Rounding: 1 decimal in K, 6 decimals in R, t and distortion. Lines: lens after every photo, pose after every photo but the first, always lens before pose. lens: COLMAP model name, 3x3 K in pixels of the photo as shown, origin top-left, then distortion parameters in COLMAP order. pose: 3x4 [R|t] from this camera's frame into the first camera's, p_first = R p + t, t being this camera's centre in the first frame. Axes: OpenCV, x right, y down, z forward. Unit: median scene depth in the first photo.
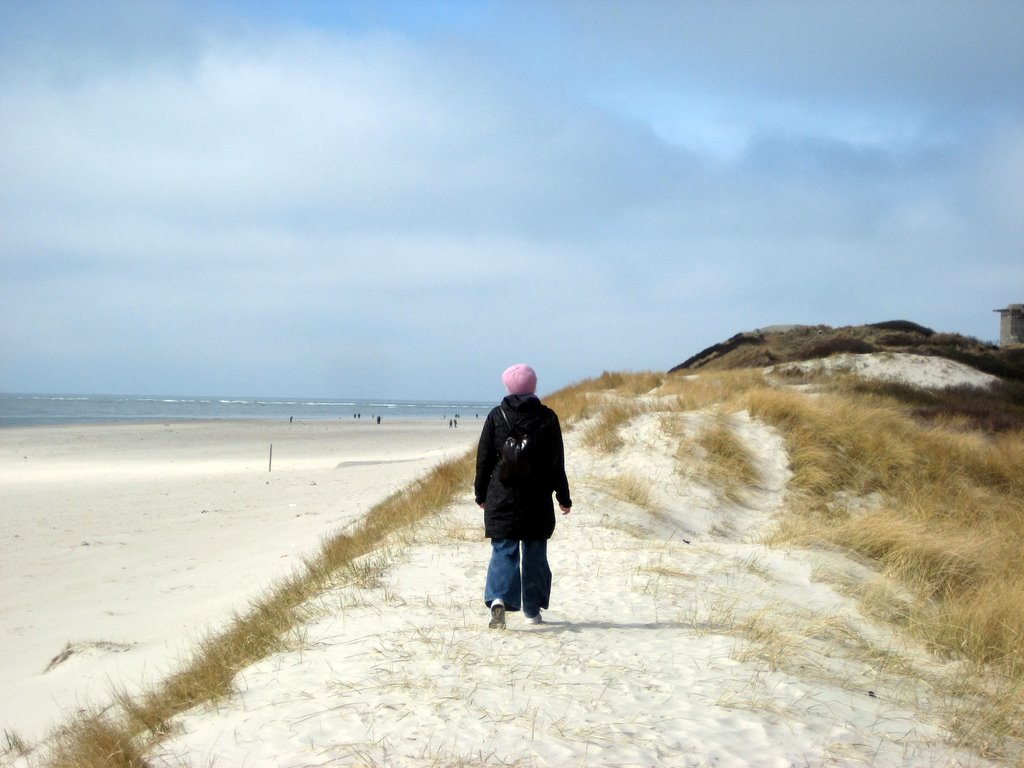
lens RADIAL K [[2336.8, 0, 512.0], [0, 2336.8, 384.0], [0, 0, 1]] dist [0.073648, 0.294185]
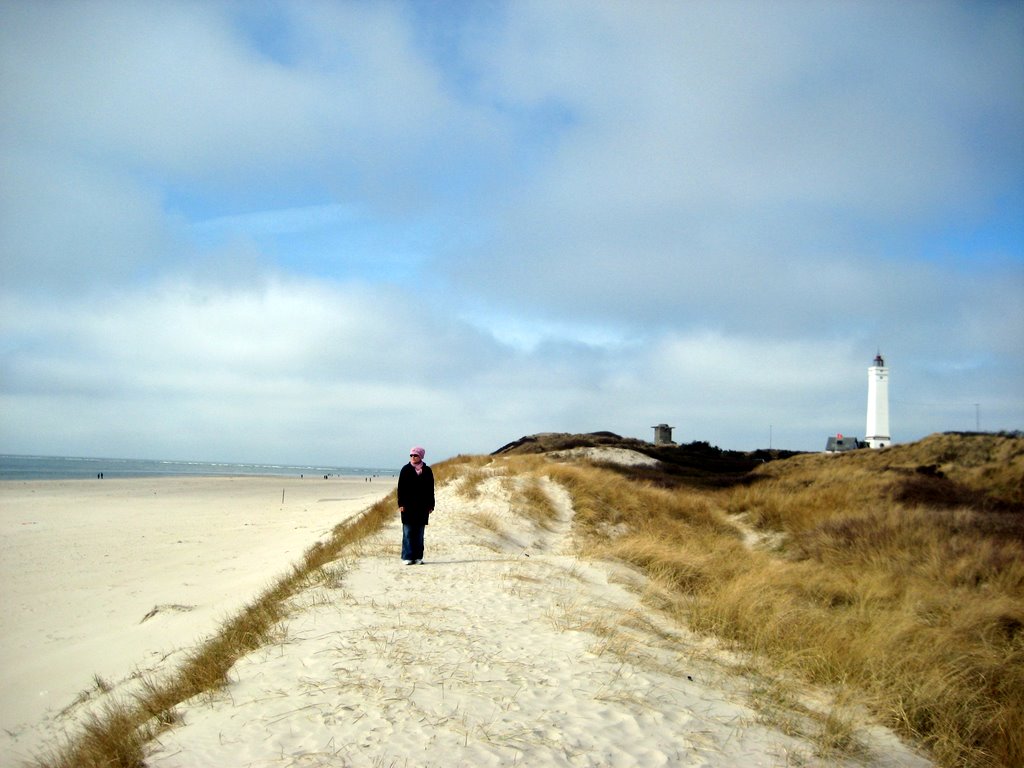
lens RADIAL K [[1114.9, 0, 512.0], [0, 1114.9, 384.0], [0, 0, 1]] dist [-0.163482, 0.419604]
pose [[0.995239, 0.022873, 0.094738, -0.015008], [-0.016218, 0.997385, -0.070427, 0.002488], [-0.096101, 0.068555, 0.993008, 0.243085]]
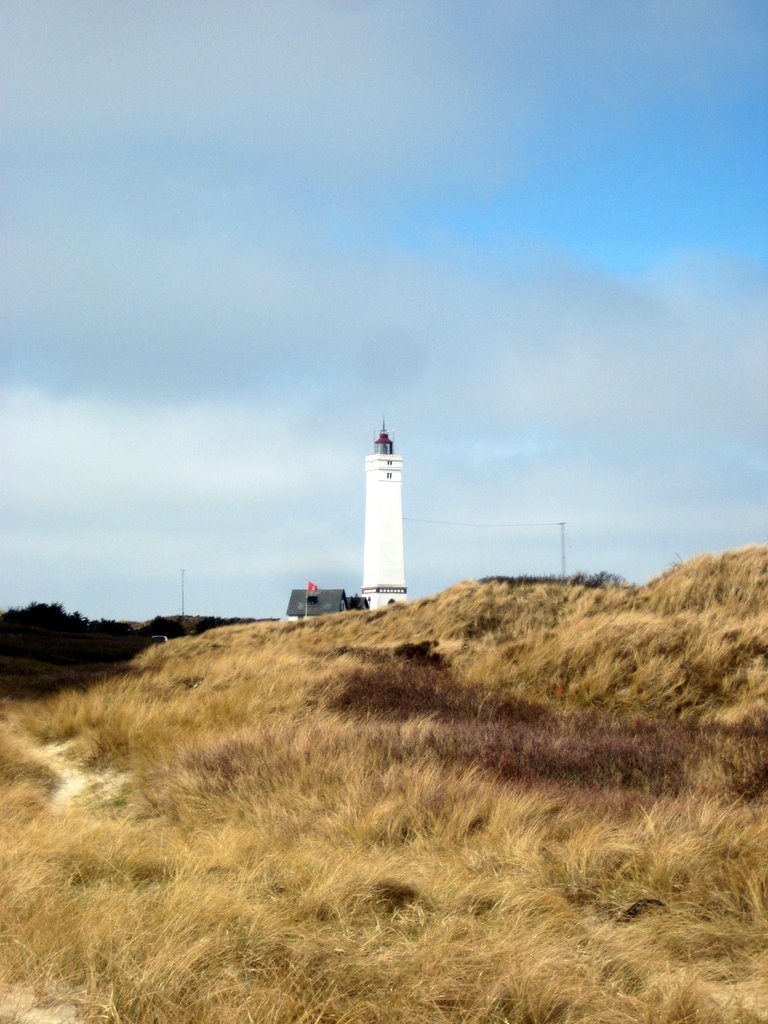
lens RADIAL K [[2336.8, 0, 384.0], [0, 2336.8, 512.0], [0, 0, 1]] dist [0.073648, 0.294185]
pose [[0.926732, 0.006733, 0.375663, -0.004844], [0.015191, 0.998350, -0.055368, -0.001134], [-0.375416, 0.057018, 0.925101, 0.102887]]
